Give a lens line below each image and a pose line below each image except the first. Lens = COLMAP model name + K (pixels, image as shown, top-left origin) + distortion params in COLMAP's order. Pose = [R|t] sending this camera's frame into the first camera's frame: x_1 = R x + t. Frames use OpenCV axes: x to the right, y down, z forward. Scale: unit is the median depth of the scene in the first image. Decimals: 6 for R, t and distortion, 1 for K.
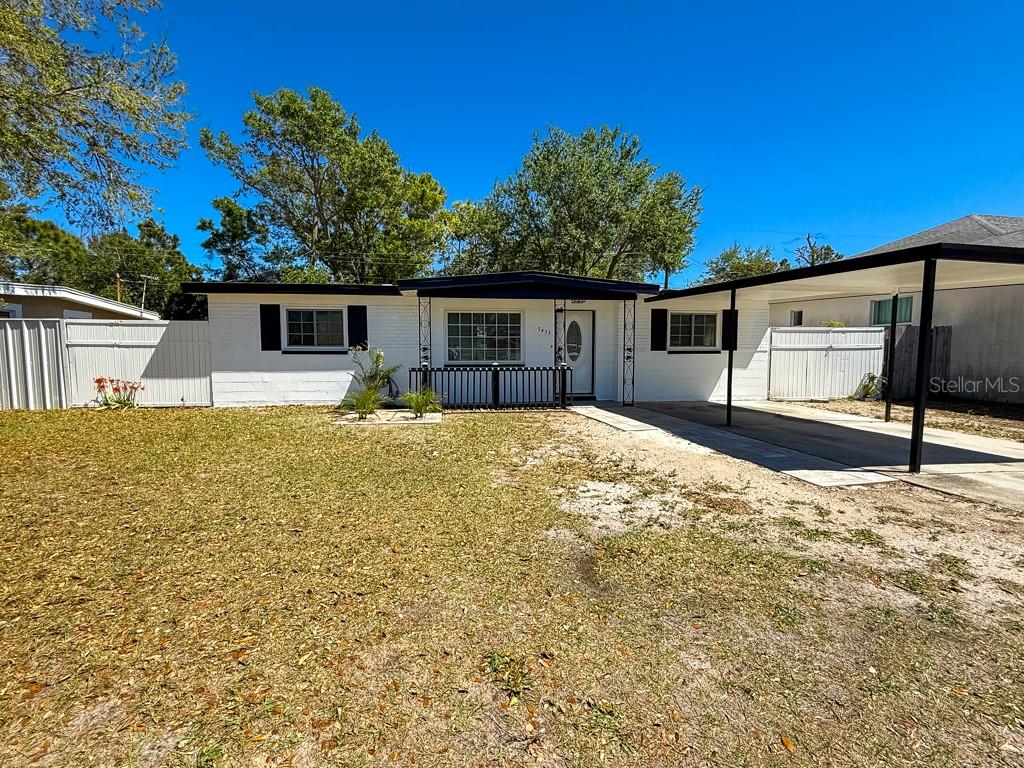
lens RADIAL K [[463.6, 0, 511.2], [0, 463.6, 385.7], [0, 0, 1]] dist [0.002439, -0.001501]
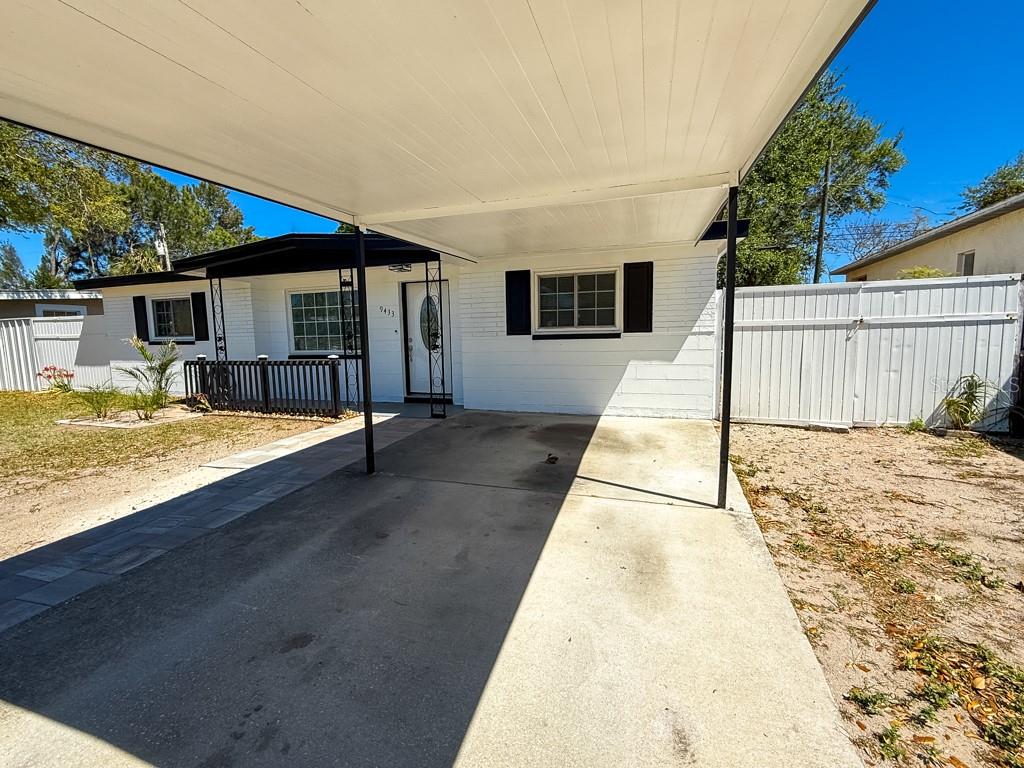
lens RADIAL K [[463.6, 0, 511.0], [0, 463.6, 385.4], [0, 0, 1]] dist [0.002439, -0.001501]
pose [[0.891450, 0.034752, -0.451784, 0.617995], [-0.013686, 0.998665, 0.049814, -0.036803], [0.452912, -0.038223, 0.890736, 0.410960]]
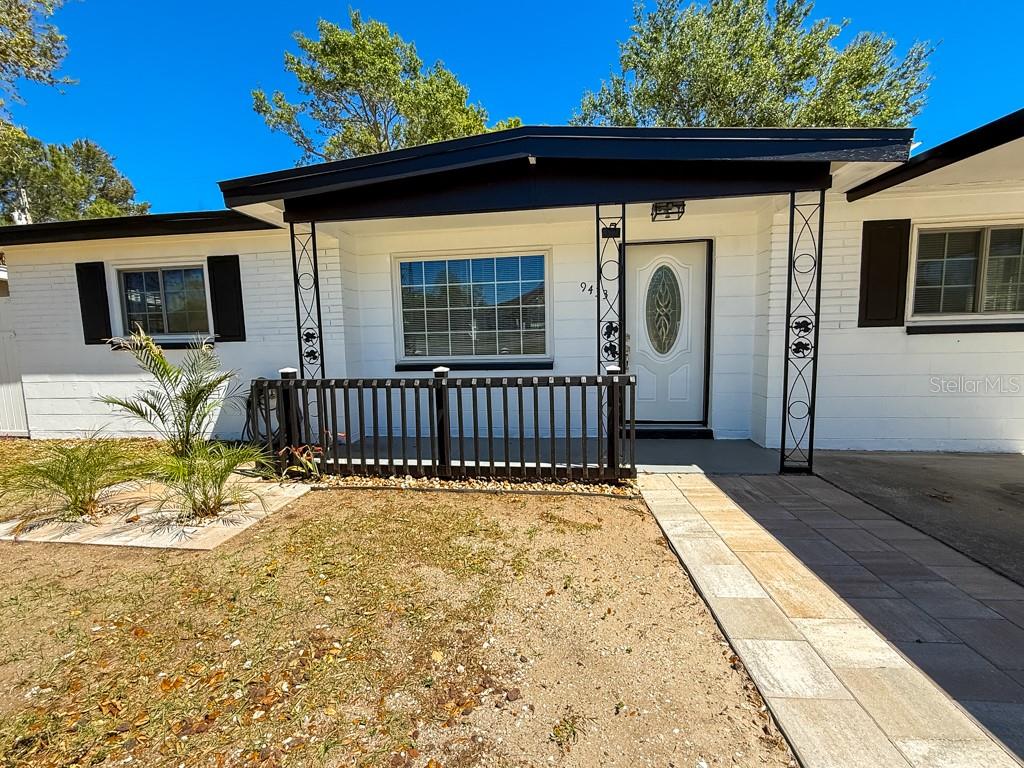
lens RADIAL K [[463.6, 0, 508.7], [0, 463.6, 384.9], [0, 0, 1]] dist [0.002439, -0.001501]
pose [[0.962568, 0.008759, -0.270898, 0.118289], [0.003229, 0.999036, 0.043776, -0.044001], [0.271021, -0.043012, 0.961612, 0.531620]]
